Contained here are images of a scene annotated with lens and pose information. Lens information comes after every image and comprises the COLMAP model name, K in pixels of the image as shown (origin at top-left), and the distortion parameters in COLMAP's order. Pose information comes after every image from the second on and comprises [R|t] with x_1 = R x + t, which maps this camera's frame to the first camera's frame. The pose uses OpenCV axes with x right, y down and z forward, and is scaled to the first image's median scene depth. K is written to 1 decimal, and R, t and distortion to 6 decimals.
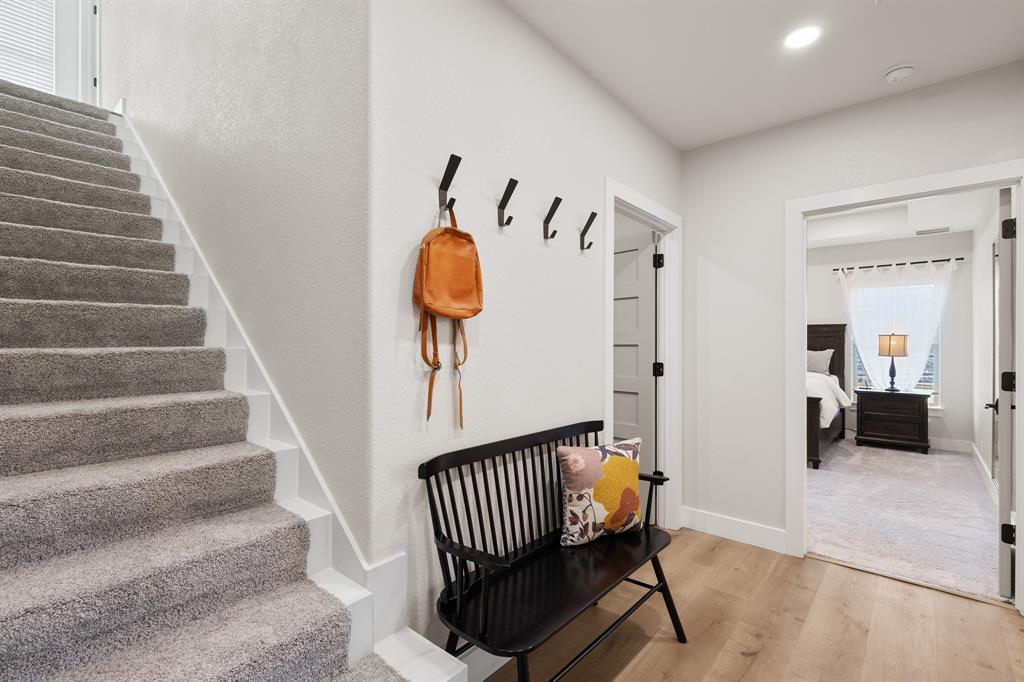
lens RADIAL K [[467.4, 0, 509.2], [0, 467.4, 337.9], [0, 0, 1]] dist [0.004583, -0.000981]
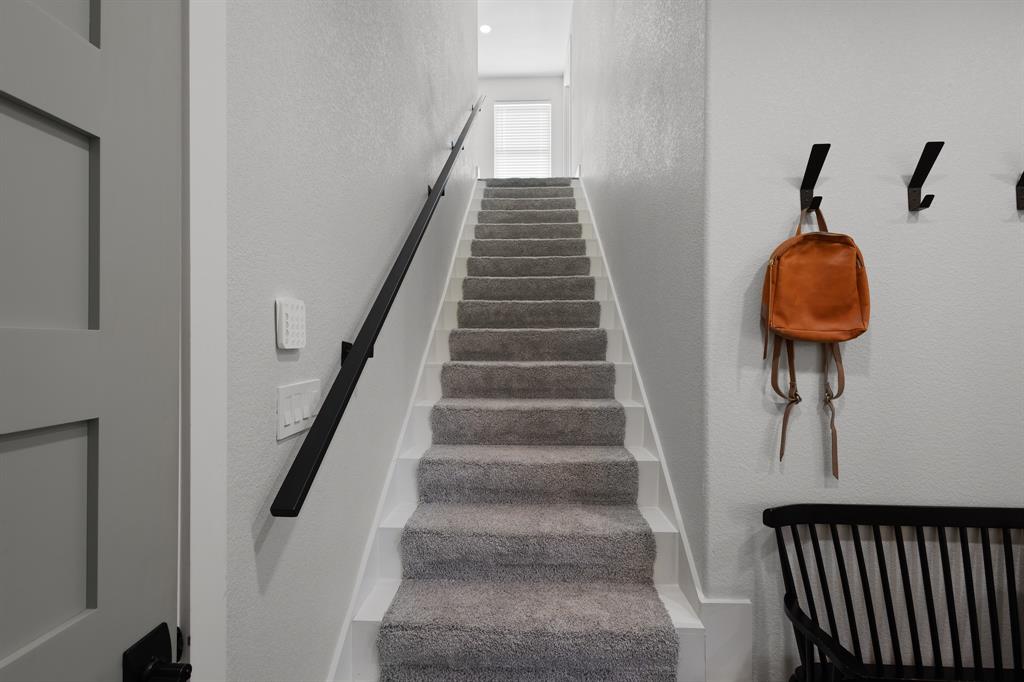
lens RADIAL K [[467.4, 0, 509.2], [0, 467.4, 337.9], [0, 0, 1]] dist [0.004583, -0.000981]
pose [[0.623354, -0.007024, -0.781908, 0.191290], [0.005419, 0.999974, -0.004663, -0.049930], [0.781921, -0.001331, 0.623376, 0.060644]]
